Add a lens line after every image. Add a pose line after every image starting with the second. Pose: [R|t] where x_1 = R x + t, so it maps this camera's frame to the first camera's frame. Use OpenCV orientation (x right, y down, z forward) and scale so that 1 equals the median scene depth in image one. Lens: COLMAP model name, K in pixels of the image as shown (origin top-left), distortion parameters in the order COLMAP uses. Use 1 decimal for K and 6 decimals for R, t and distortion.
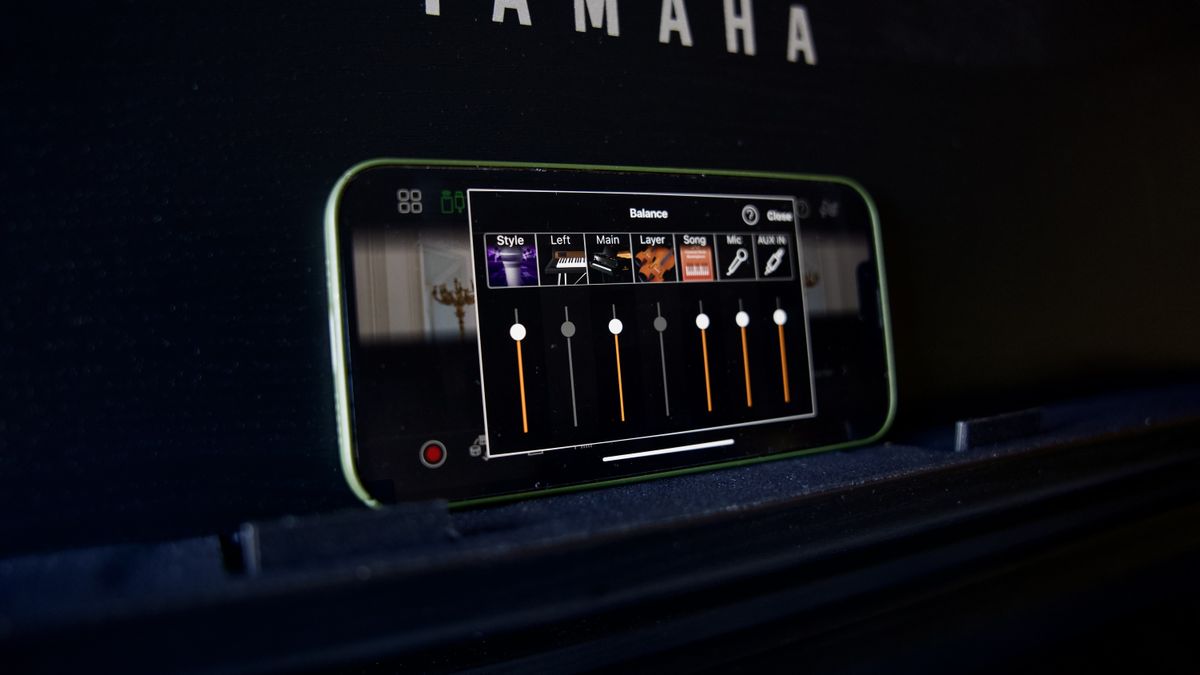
lens RADIAL K [[905.8, 0, 600.0], [0, 905.8, 337.5], [0, 0, 1]] dist [-0.218833, 0.165351]
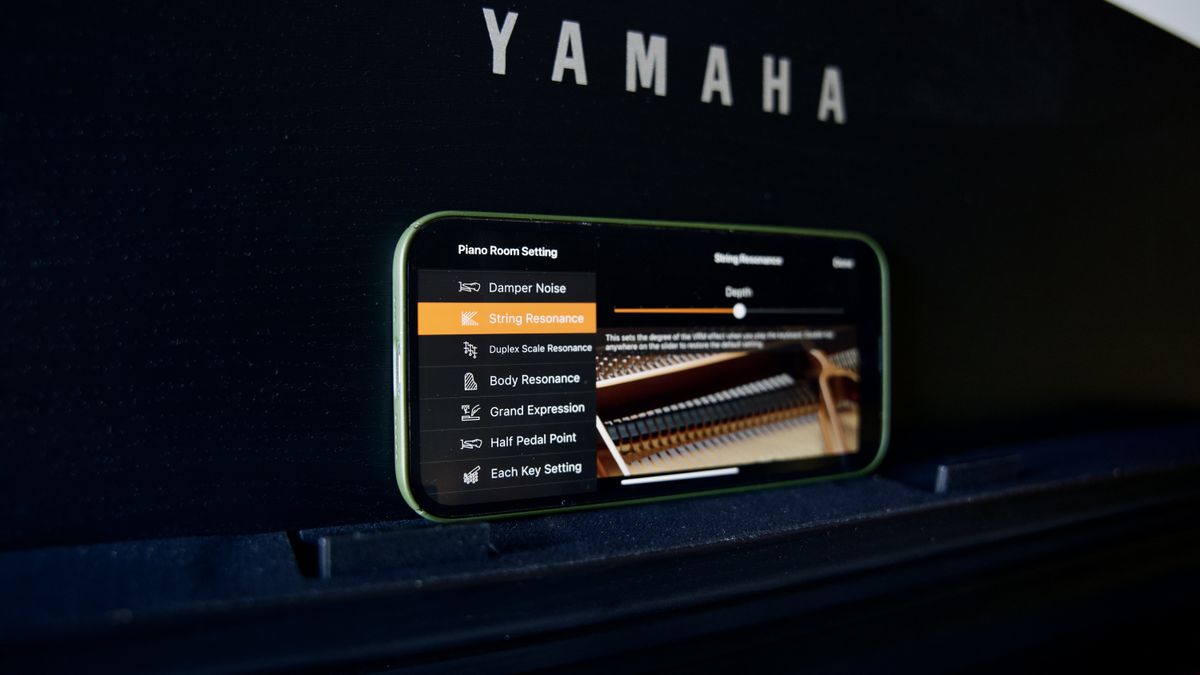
lens RADIAL K [[905.8, 0, 600.0], [0, 905.8, 337.5], [0, 0, 1]] dist [-0.218833, 0.165351]
pose [[0.996954, 0.076978, -0.012567, -0.023598], [-0.076114, 0.995364, 0.058795, -0.110426], [0.017034, -0.057659, 0.998191, -0.123918]]
